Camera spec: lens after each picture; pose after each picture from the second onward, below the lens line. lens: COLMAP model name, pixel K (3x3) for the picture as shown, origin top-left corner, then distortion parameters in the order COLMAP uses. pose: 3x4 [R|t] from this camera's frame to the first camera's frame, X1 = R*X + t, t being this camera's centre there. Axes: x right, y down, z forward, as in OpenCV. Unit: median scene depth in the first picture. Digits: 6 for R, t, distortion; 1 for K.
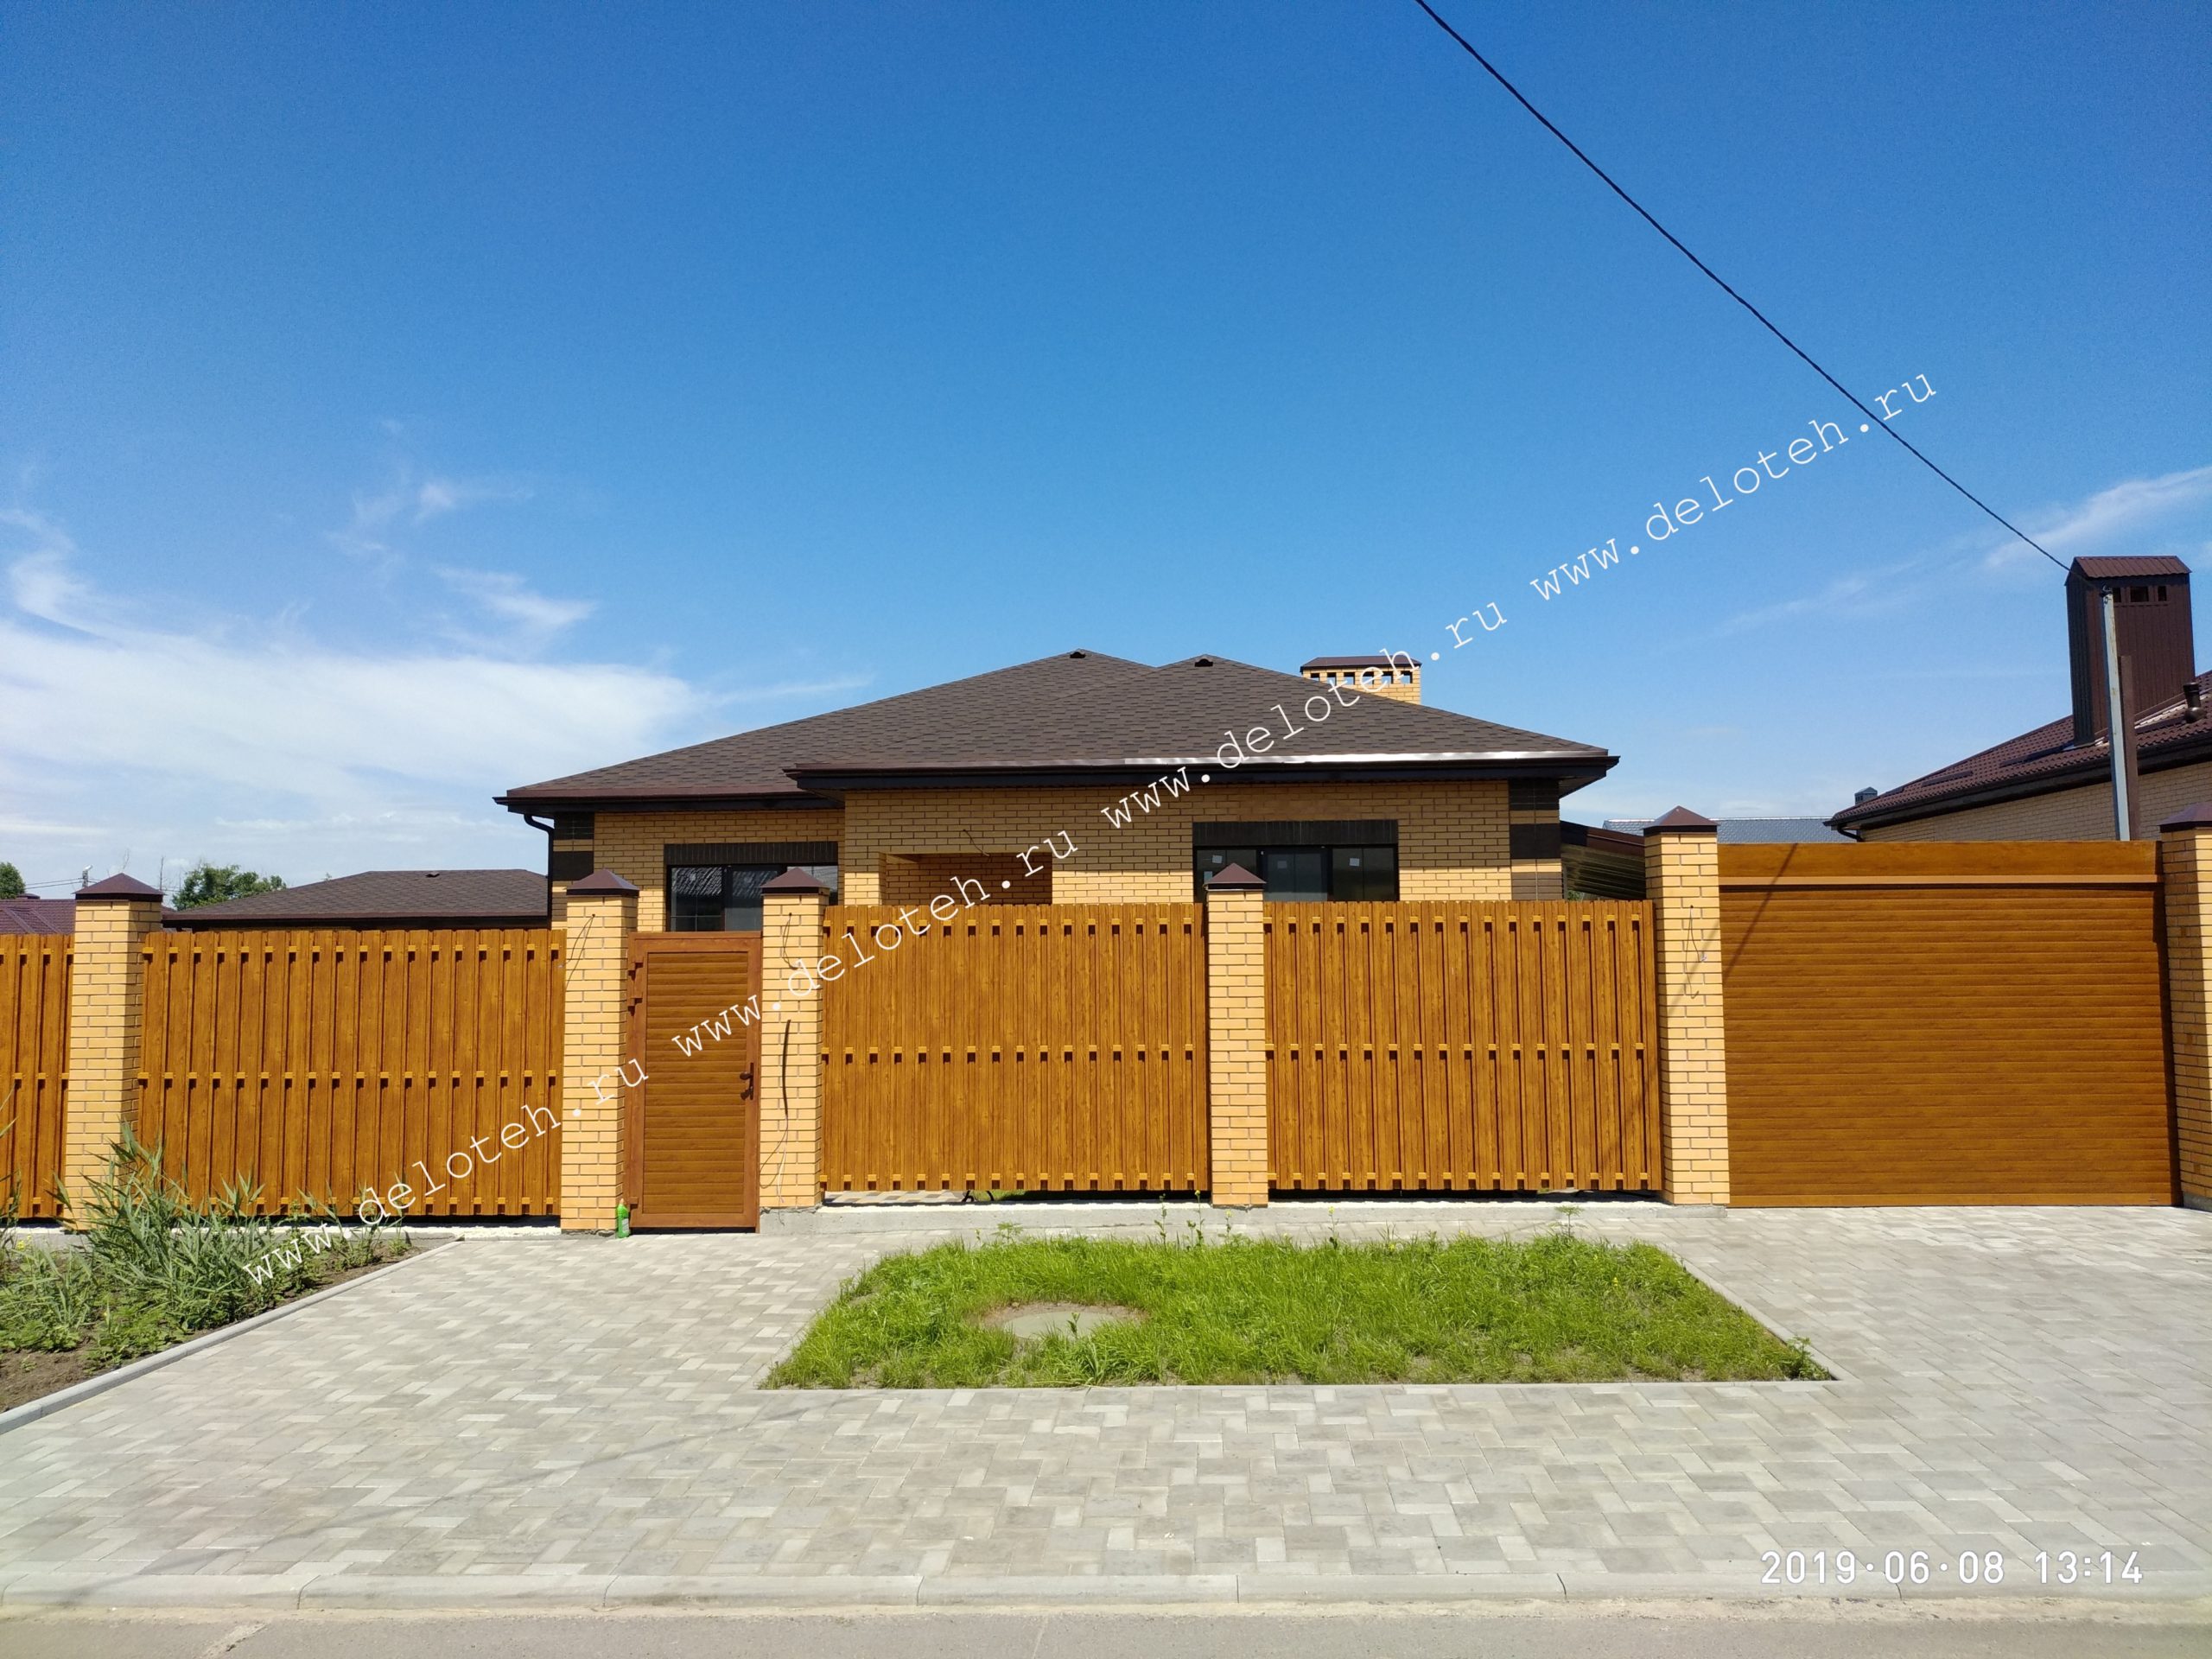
lens RADIAL K [[1600.8, 0, 1106.0], [0, 1600.8, 829.5], [0, 0, 1]] dist [0.001458, 0.002847]
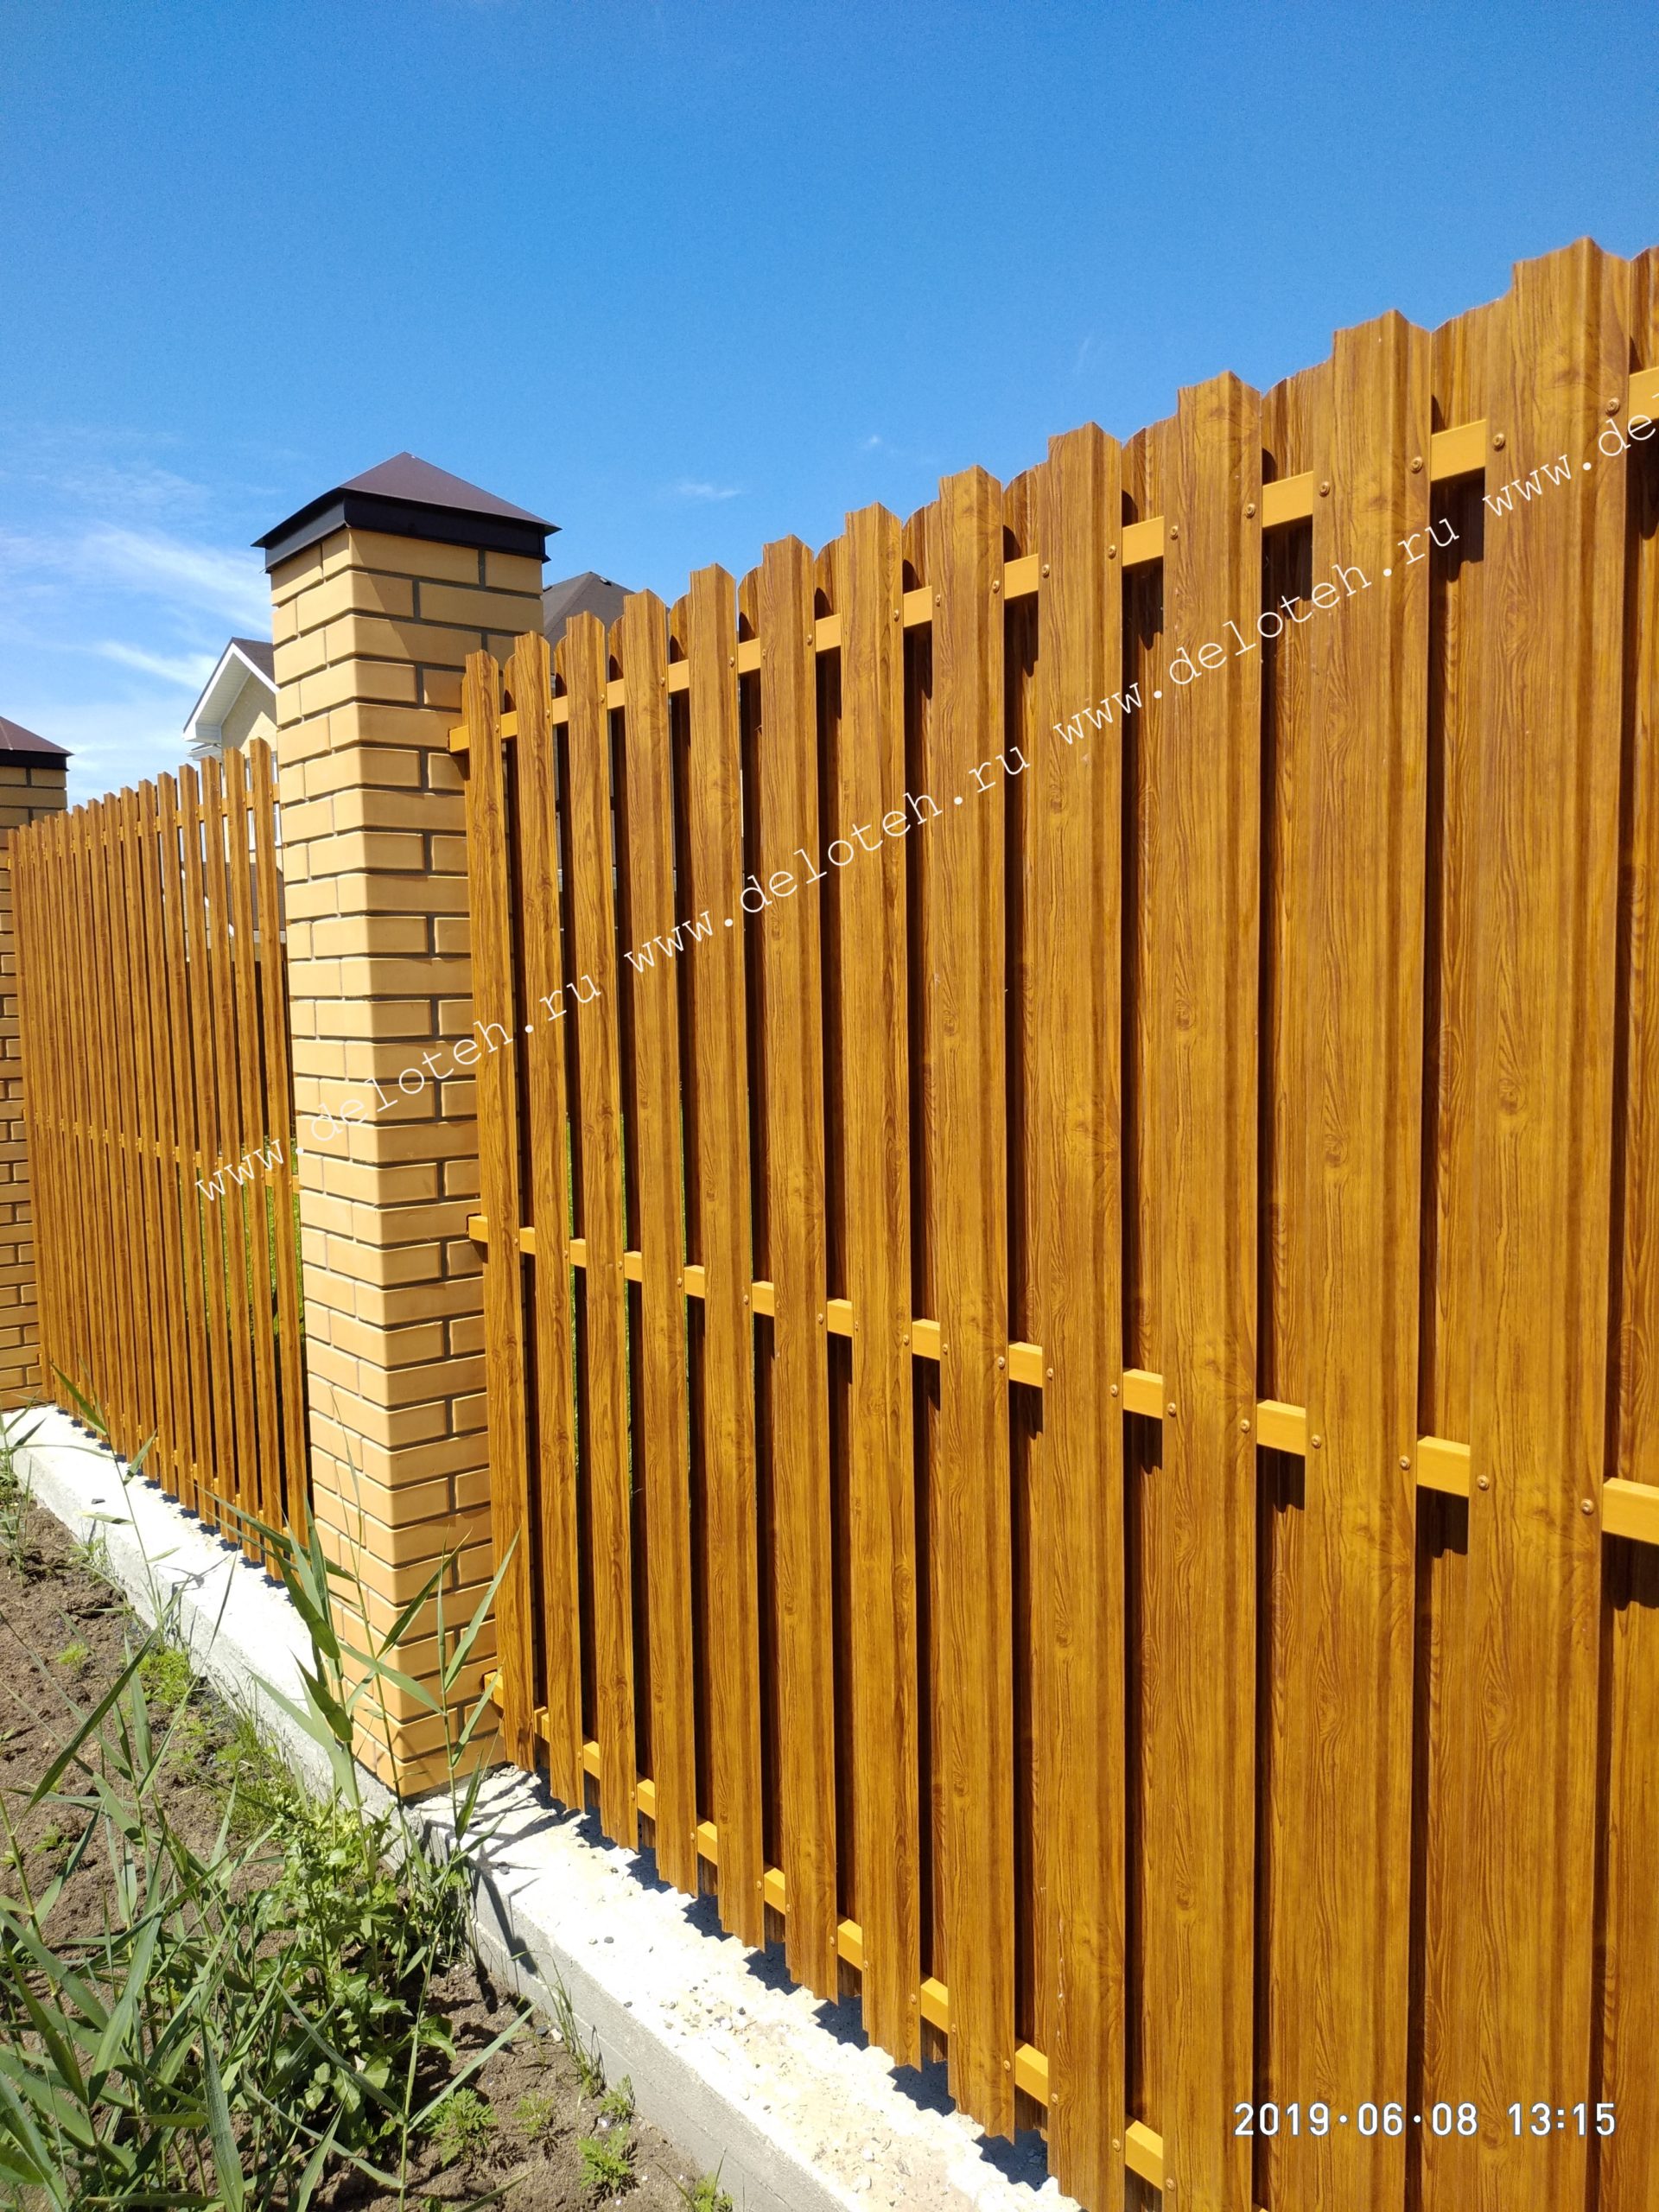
lens RADIAL K [[1596.1, 0, 831.1], [0, 1596.1, 1133.9], [0, 0, 1]] dist [0.068936, -0.000723]
pose [[0.648915, 0.068965, -0.757729, -0.366809], [0.068934, 0.986459, 0.148818, 0.102958], [0.757732, -0.148804, 0.635374, 0.874788]]
